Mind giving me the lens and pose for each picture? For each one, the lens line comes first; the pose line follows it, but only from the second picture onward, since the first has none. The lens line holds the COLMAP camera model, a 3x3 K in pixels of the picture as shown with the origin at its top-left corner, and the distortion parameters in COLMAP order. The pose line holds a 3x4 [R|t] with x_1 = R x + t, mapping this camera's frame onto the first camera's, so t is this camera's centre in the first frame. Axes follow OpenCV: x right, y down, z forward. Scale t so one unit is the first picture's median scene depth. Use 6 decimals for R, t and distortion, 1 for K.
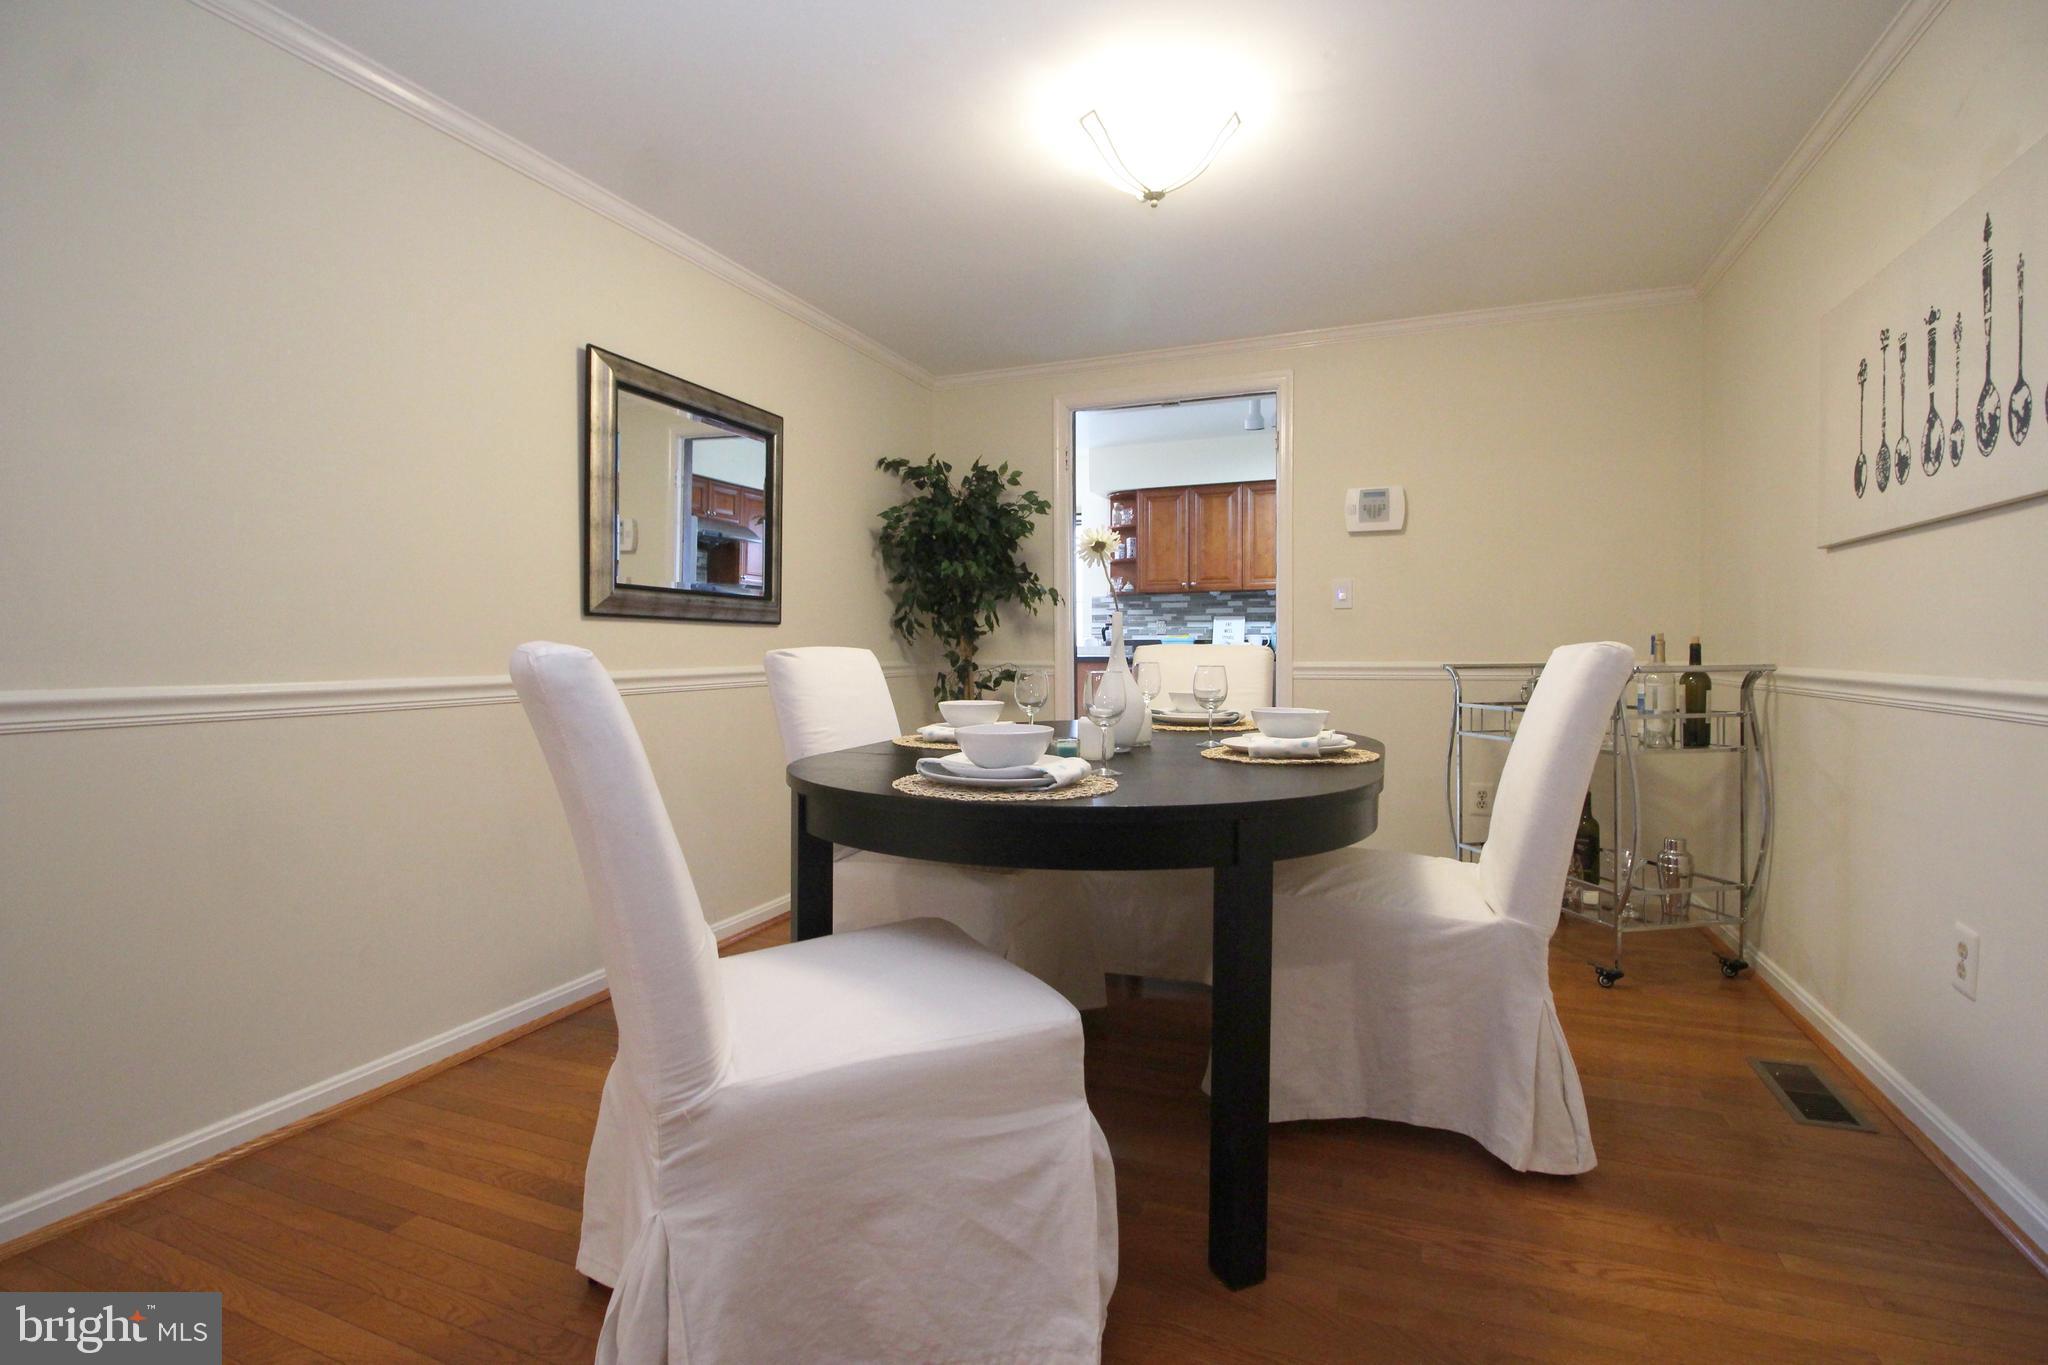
lens RADIAL K [[940.1, 0, 1019.9], [0, 940.1, 671.8], [0, 0, 1]] dist [-0.012381, -0.001269]
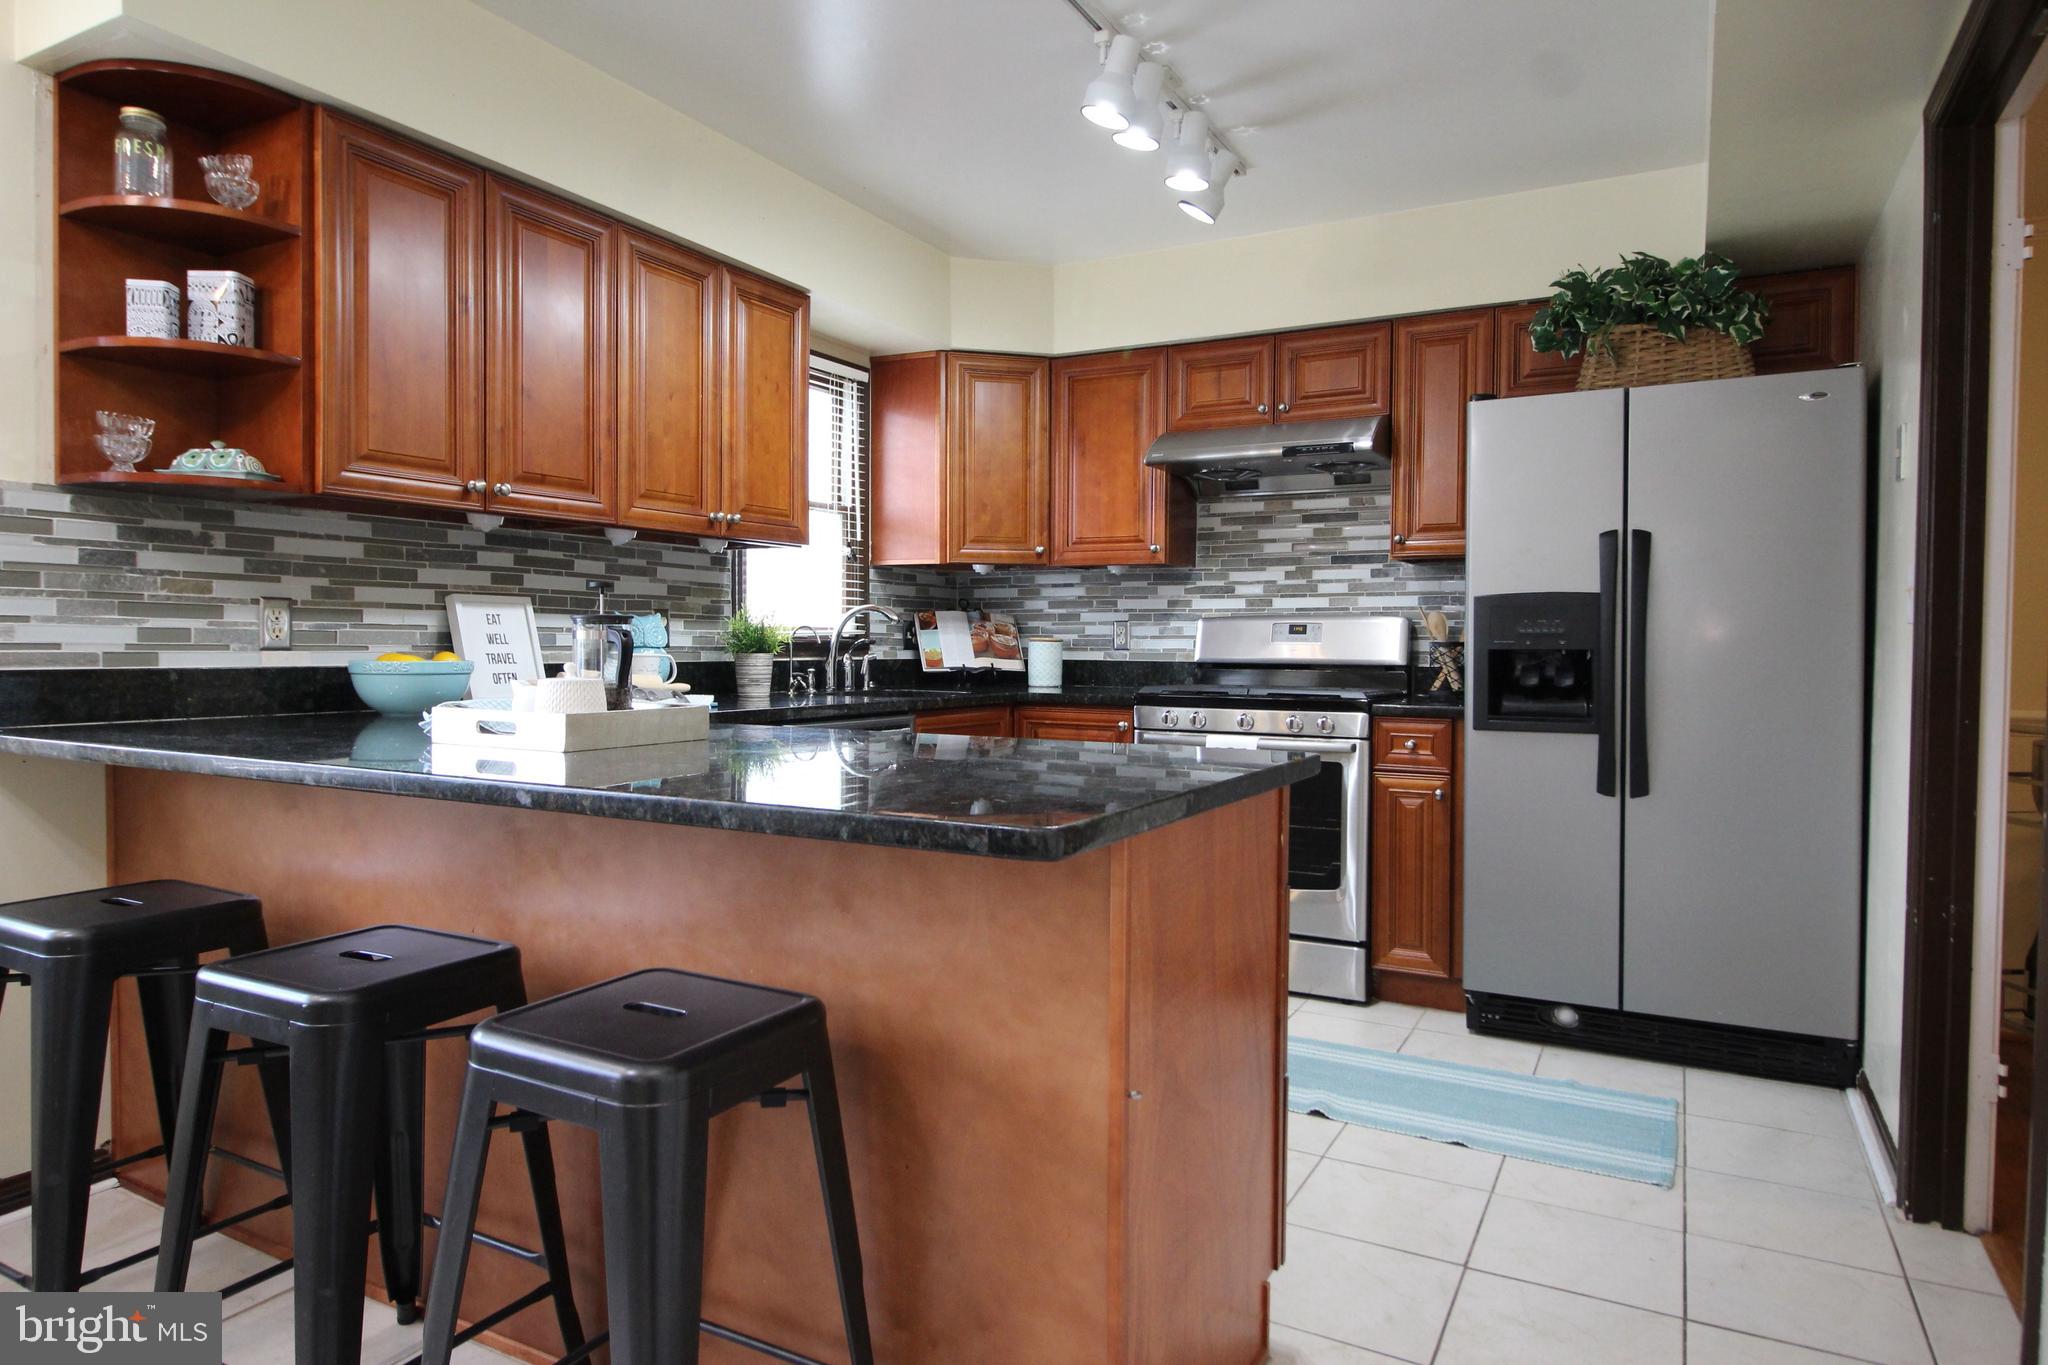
lens RADIAL K [[1218.9, 0, 1021.7], [0, 1218.9, 664.8], [0, 0, 1]] dist [0.004164, -0.007866]
pose [[0.104154, -0.016938, 0.994417, -0.329953], [0.021464, 0.999660, 0.014779, -0.061108], [-0.994330, 0.019805, 0.104482, 1.282231]]
